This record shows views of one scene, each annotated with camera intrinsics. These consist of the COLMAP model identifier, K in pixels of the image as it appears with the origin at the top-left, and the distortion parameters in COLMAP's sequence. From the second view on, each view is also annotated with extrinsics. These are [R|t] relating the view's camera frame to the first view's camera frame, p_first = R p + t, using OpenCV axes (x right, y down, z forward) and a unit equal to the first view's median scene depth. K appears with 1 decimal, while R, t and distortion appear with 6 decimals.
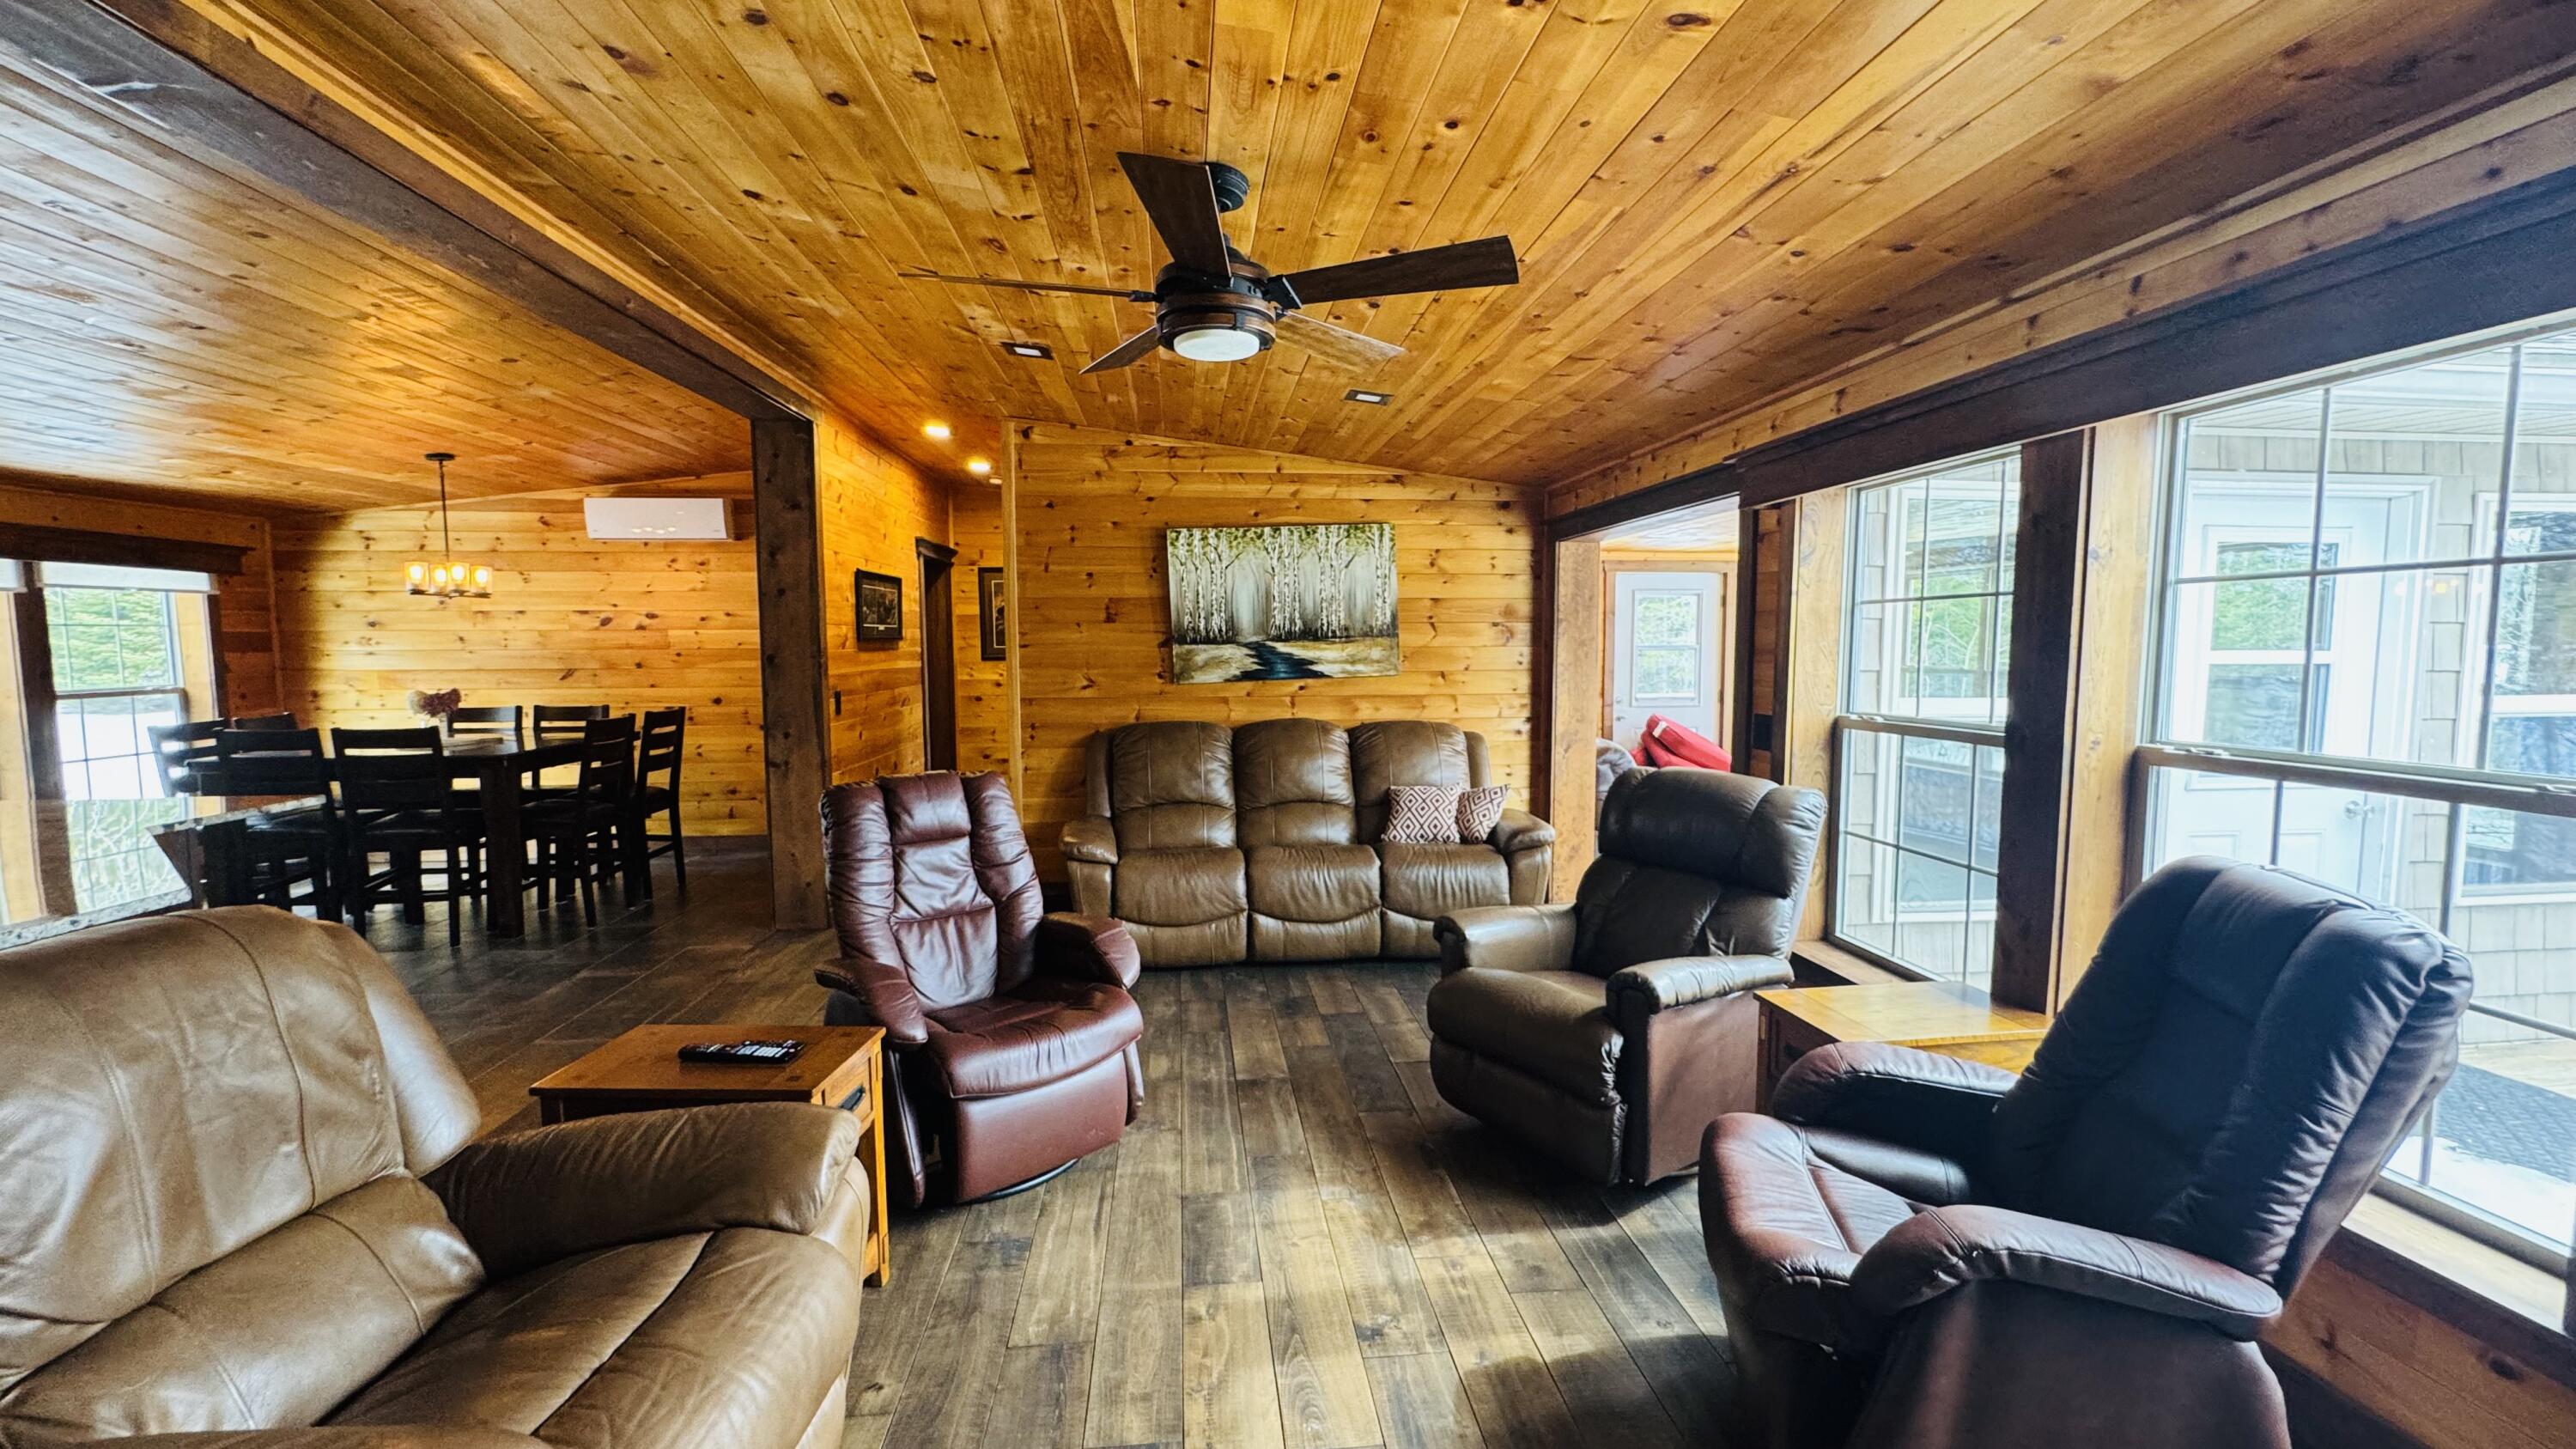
lens RADIAL K [[1030.0, 0, 1288.9], [0, 1030.0, 724.9], [0, 0, 1]] dist [-0.003491, -0.000164]
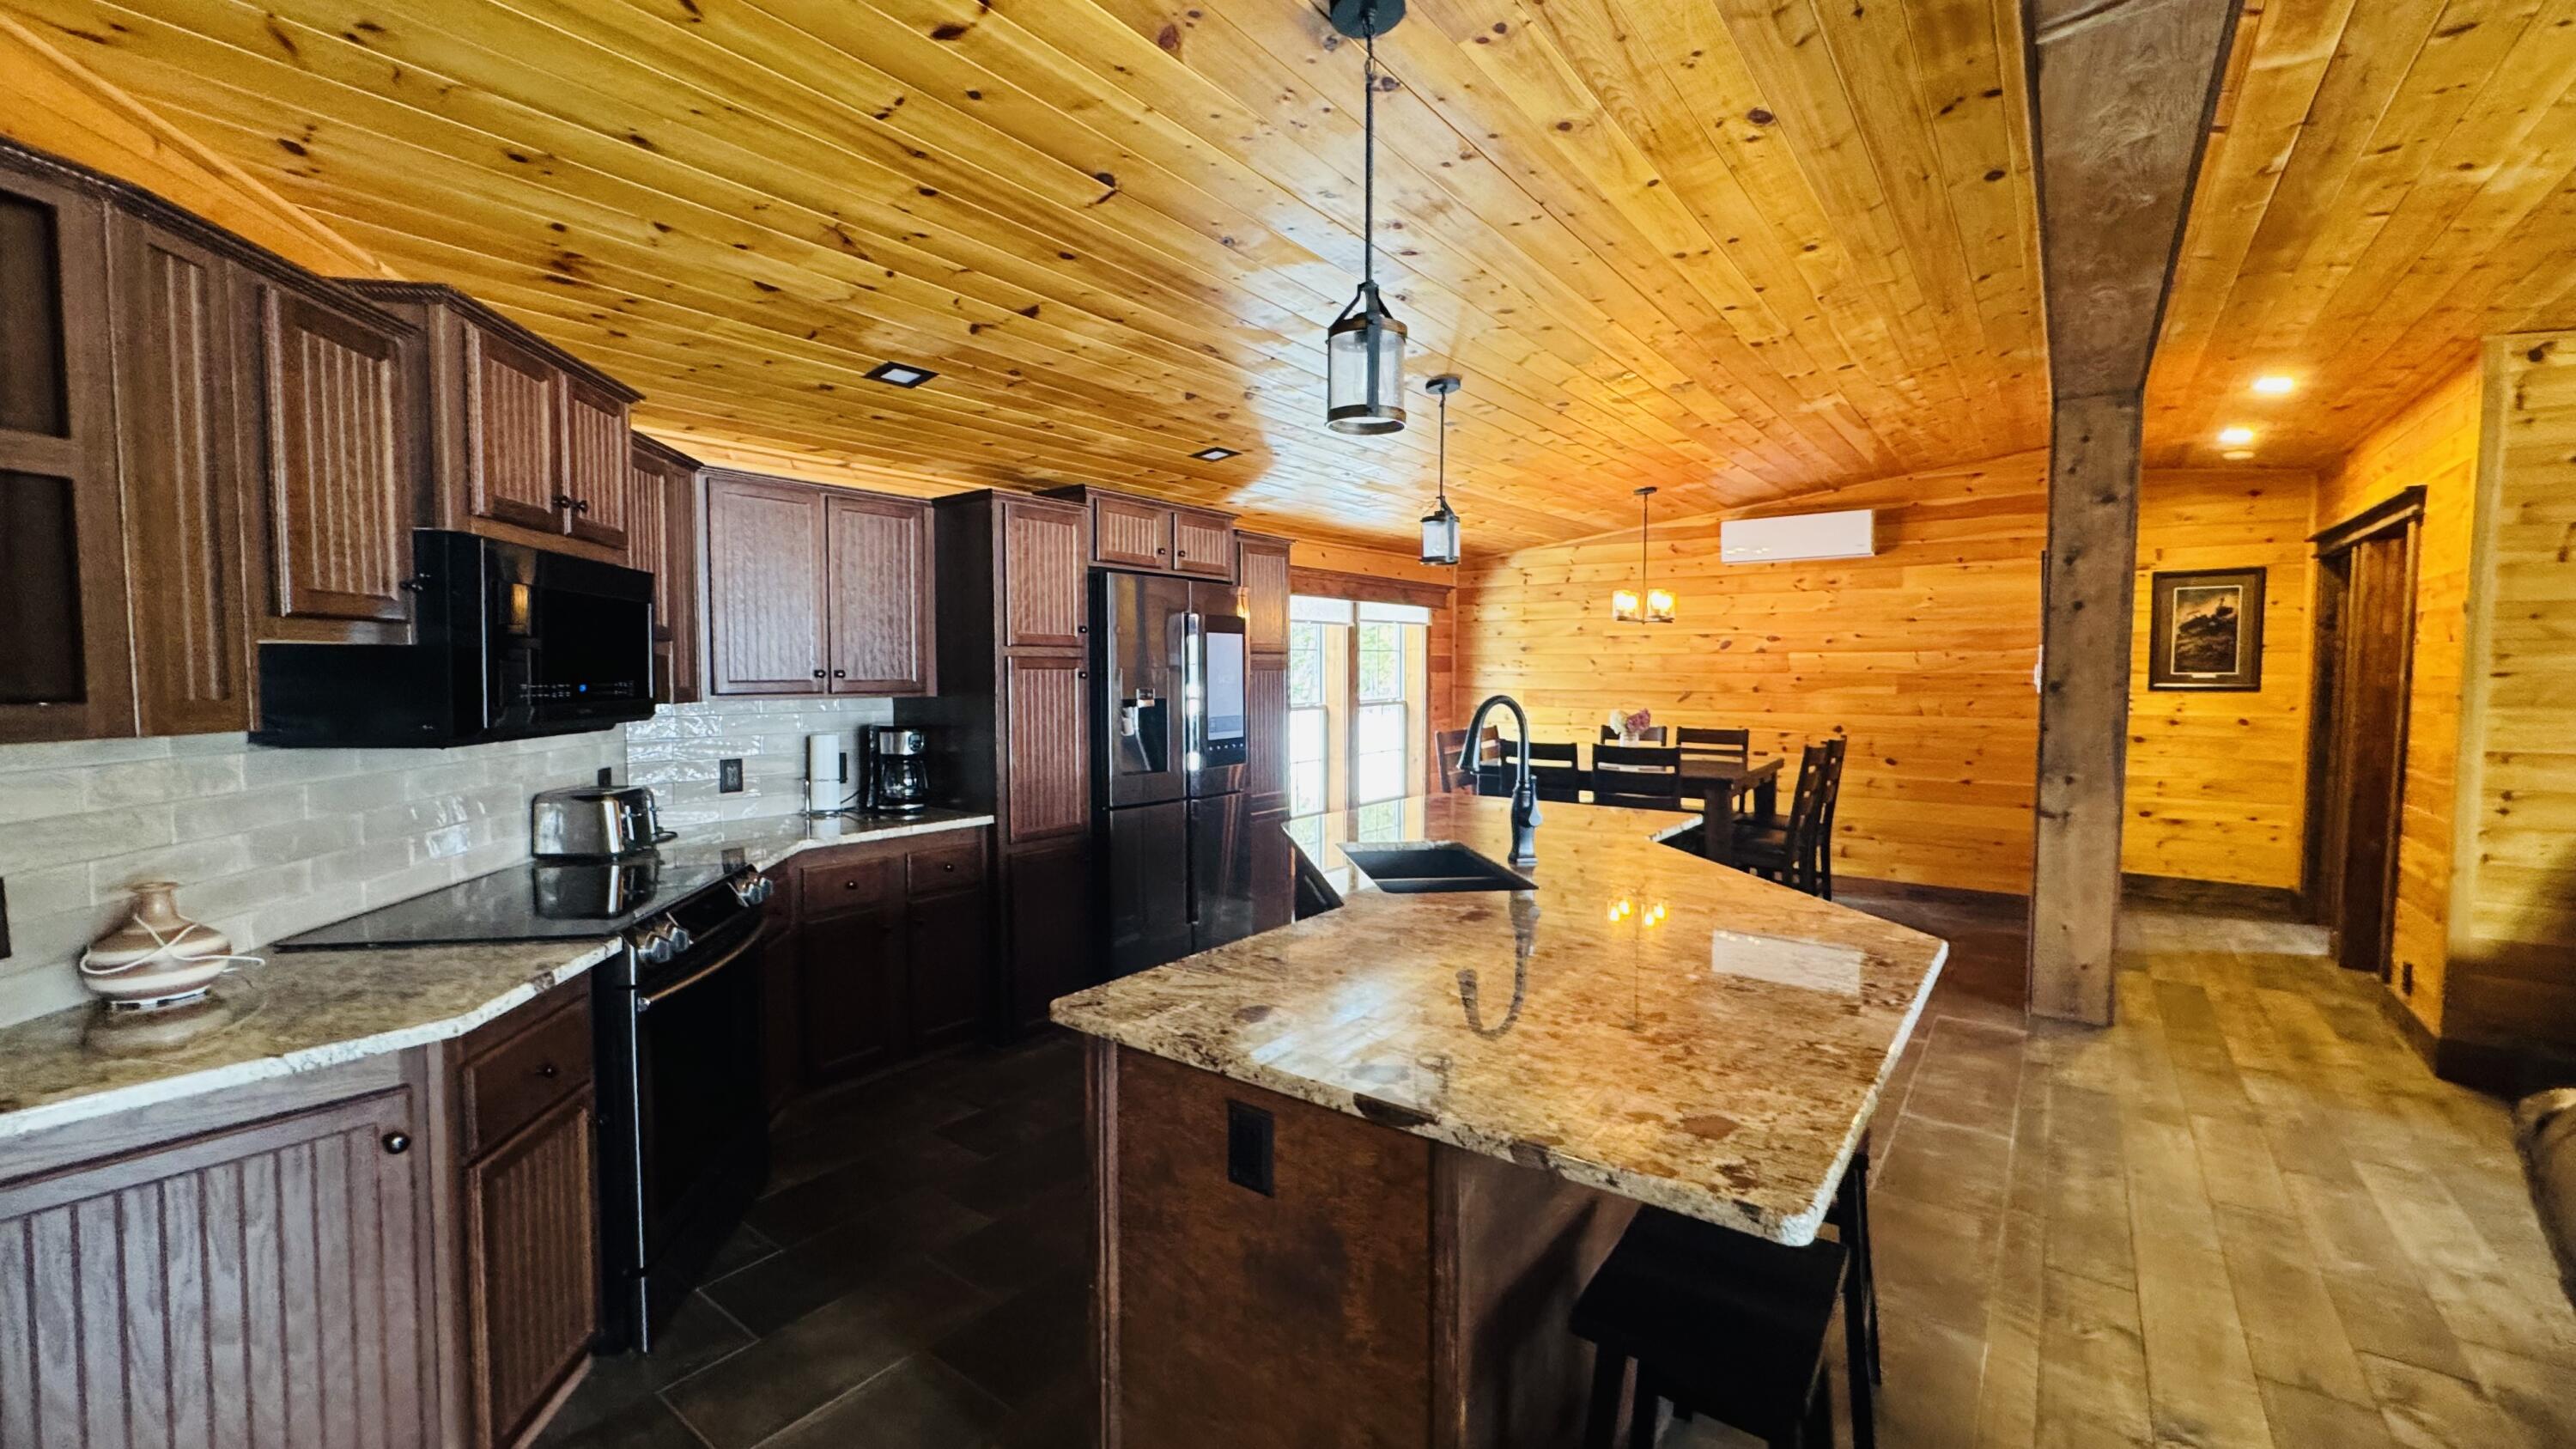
lens RADIAL K [[1030.0, 0, 1288.2], [0, 1030.0, 723.9], [0, 0, 1]] dist [-0.003491, -0.000164]
pose [[0.729431, 0.042566, -0.682728, -0.363049], [-0.058903, 0.998263, -0.000694, 0.002129], [0.681513, 0.040721, 0.730672, -0.019165]]
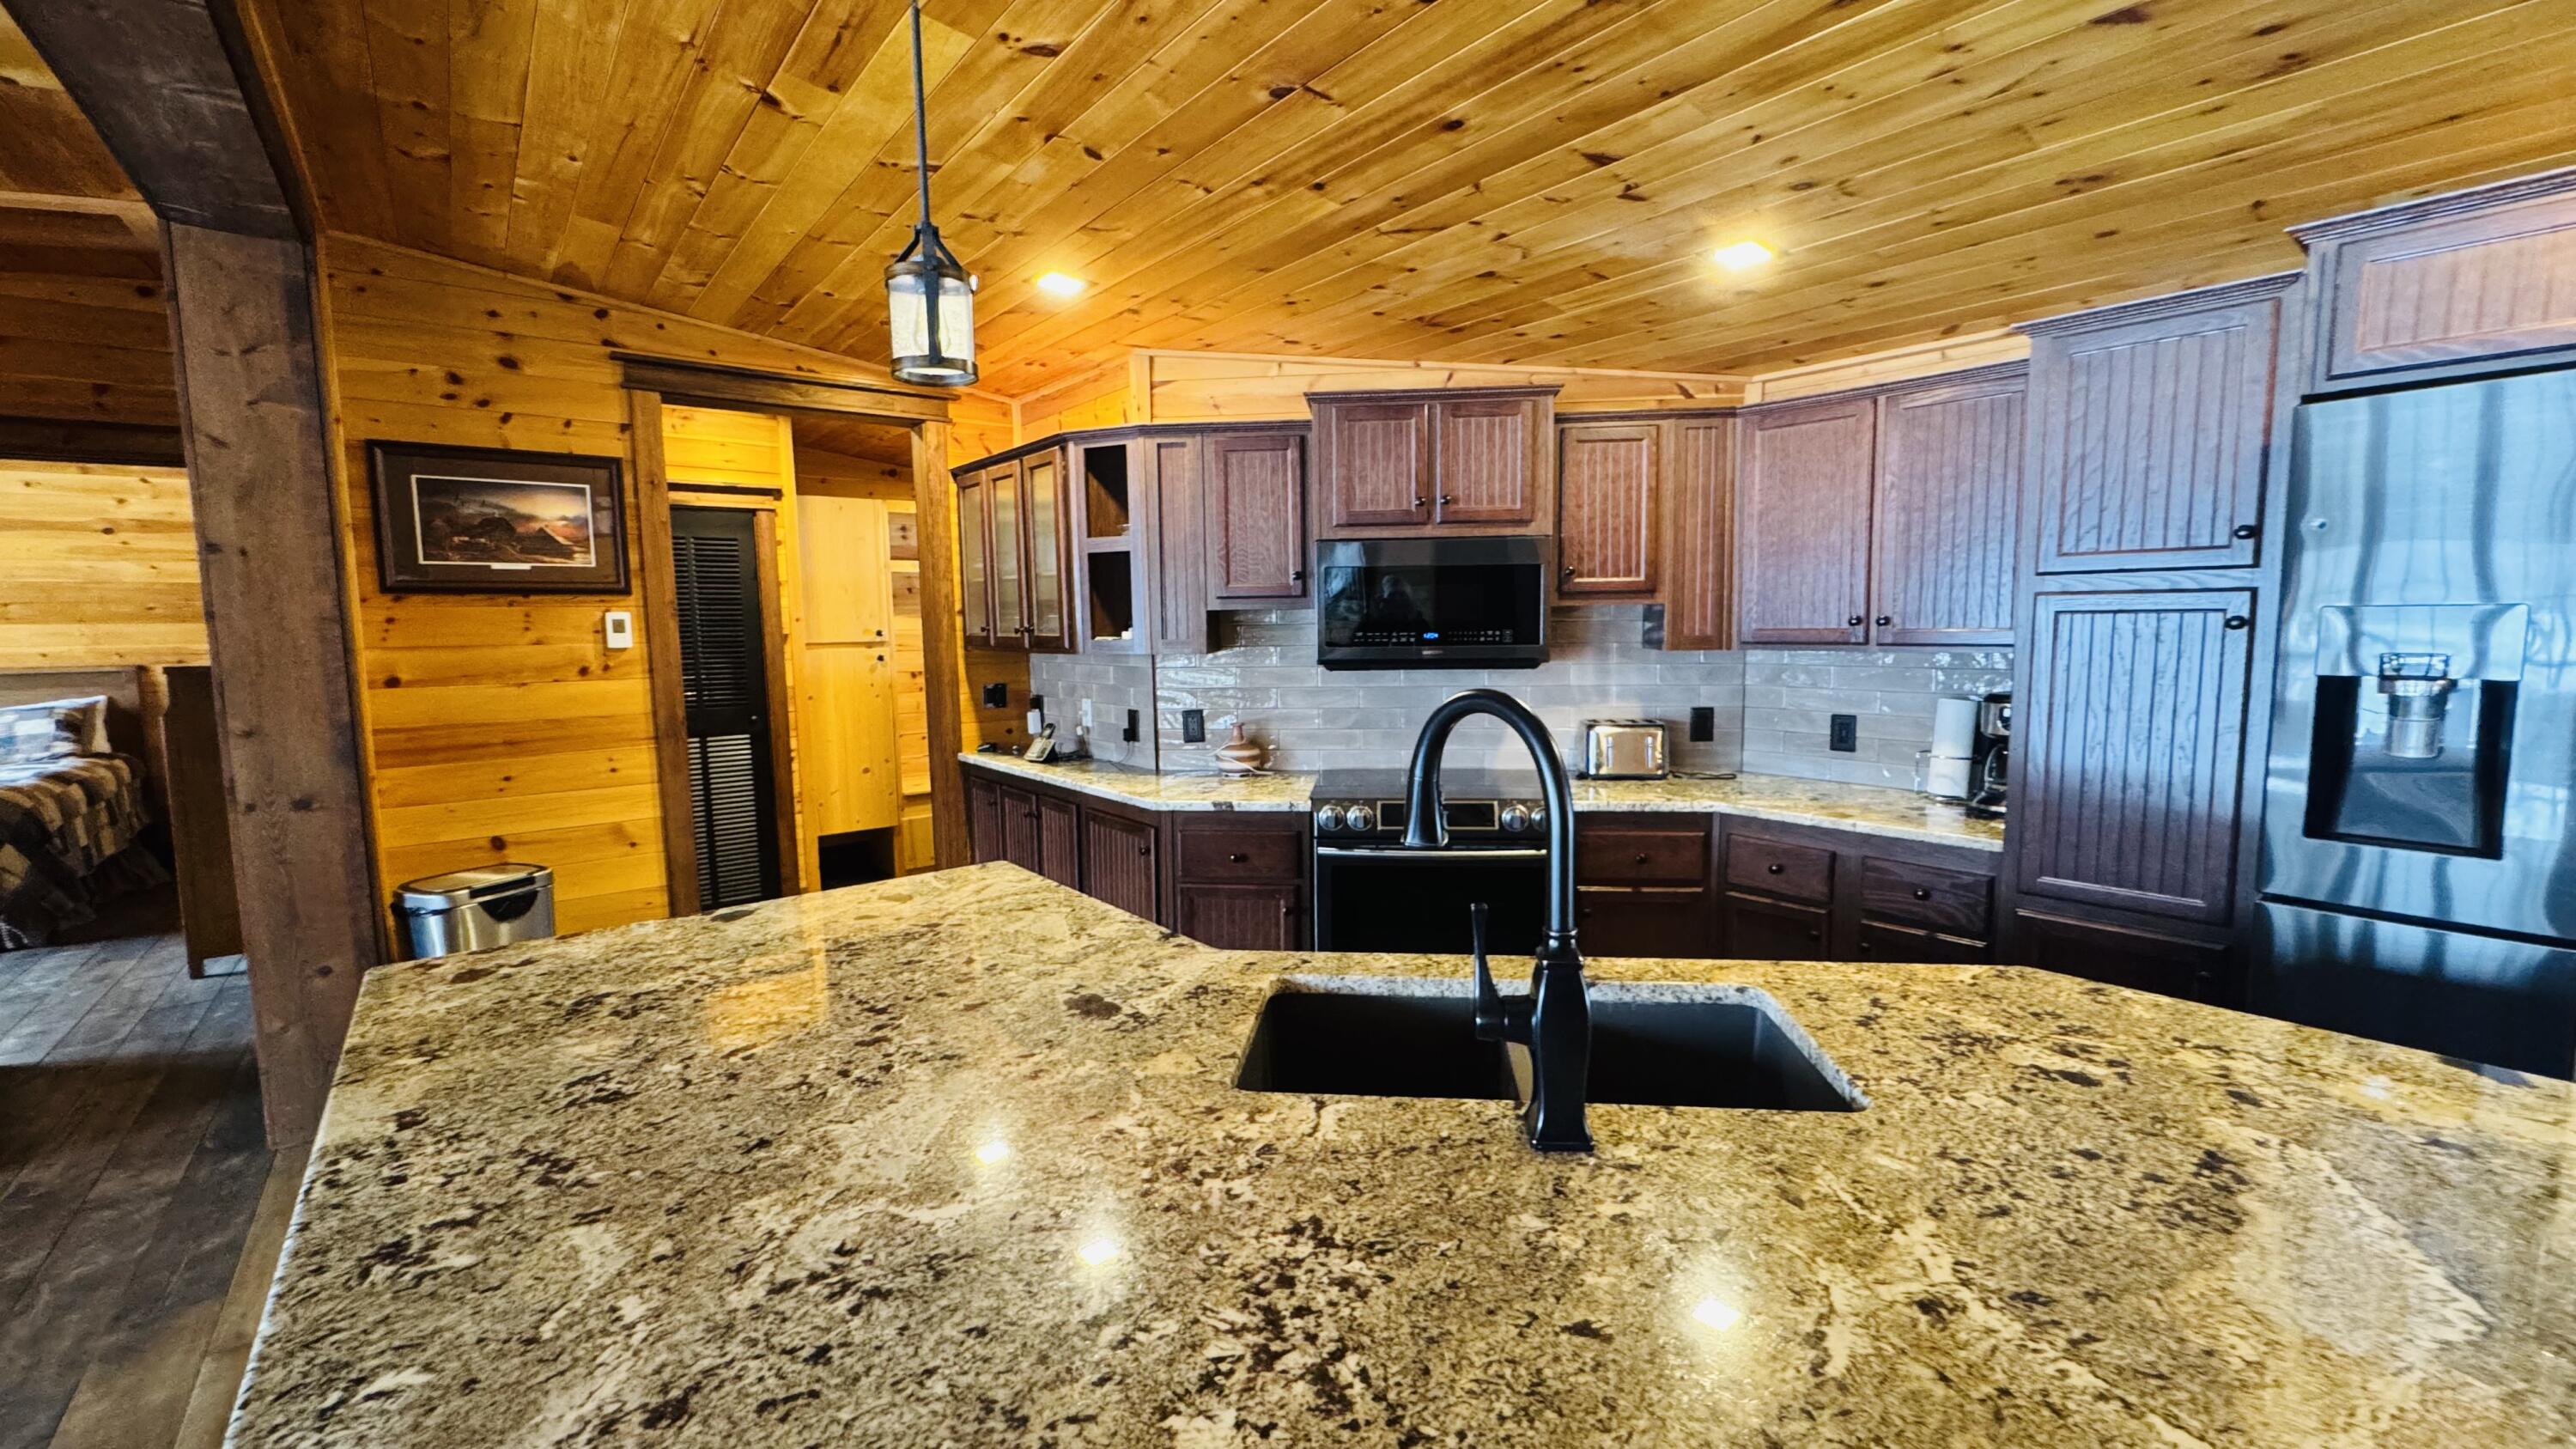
lens RADIAL K [[1030.0, 0, 1286.8], [0, 1030.0, 720.0], [0, 0, 1]] dist [-0.003491, -0.000164]
pose [[-0.839865, 0.070595, -0.538184, -0.484297], [-0.022557, 0.986110, 0.164553, -0.044248], [0.542326, 0.150342, -0.826608, 0.556793]]
